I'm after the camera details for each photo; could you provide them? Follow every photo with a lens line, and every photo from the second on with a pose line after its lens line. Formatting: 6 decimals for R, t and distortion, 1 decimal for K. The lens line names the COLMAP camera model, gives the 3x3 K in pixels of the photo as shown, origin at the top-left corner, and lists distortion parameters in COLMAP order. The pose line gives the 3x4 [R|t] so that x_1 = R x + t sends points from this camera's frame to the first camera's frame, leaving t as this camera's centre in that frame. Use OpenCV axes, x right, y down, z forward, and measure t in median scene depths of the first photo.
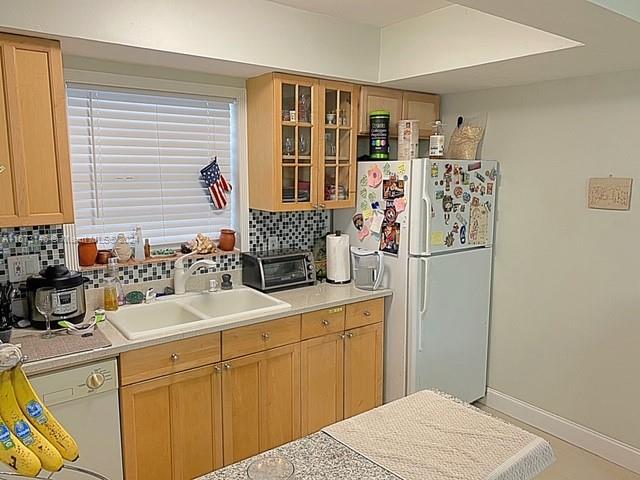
lens RADIAL K [[466.9, 0, 320.0], [0, 466.9, 240.0], [0, 0, 1]] dist [0.004318, -0.002472]
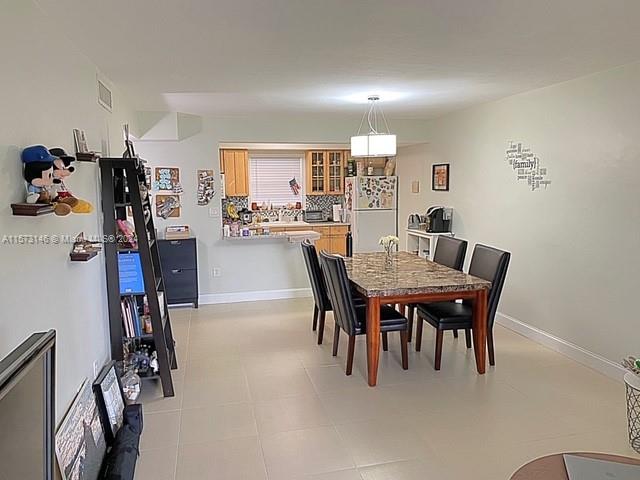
lens RADIAL K [[481.7, 0, 320.0], [0, 481.7, 240.0], [0, 0, 1]] dist [0.001630, -0.004135]
pose [[0.914091, 0.031490, -0.404284, 1.167551], [-0.044388, 0.998759, -0.022567, 0.282732], [0.403072, 0.038574, 0.914355, -1.712626]]
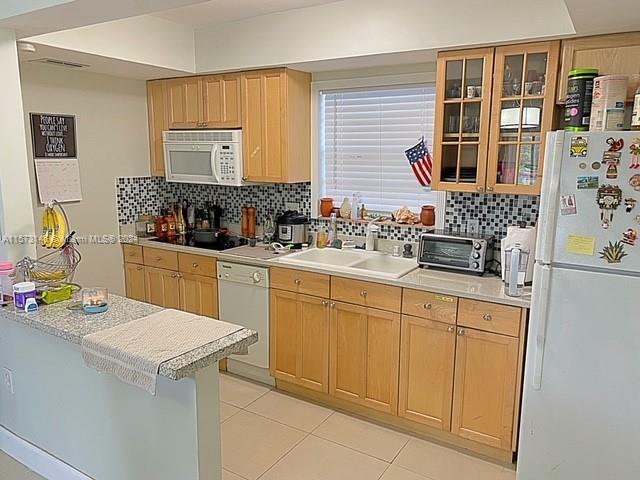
lens RADIAL K [[481.7, 0, 320.0], [0, 481.7, 240.0], [0, 0, 1]] dist [0.001630, -0.004135]
pose [[0.366724, 0.161986, -0.916119, 0.756316], [-0.144510, 0.982691, 0.115910, -0.037949], [0.919038, 0.089881, 0.383785, 0.360157]]
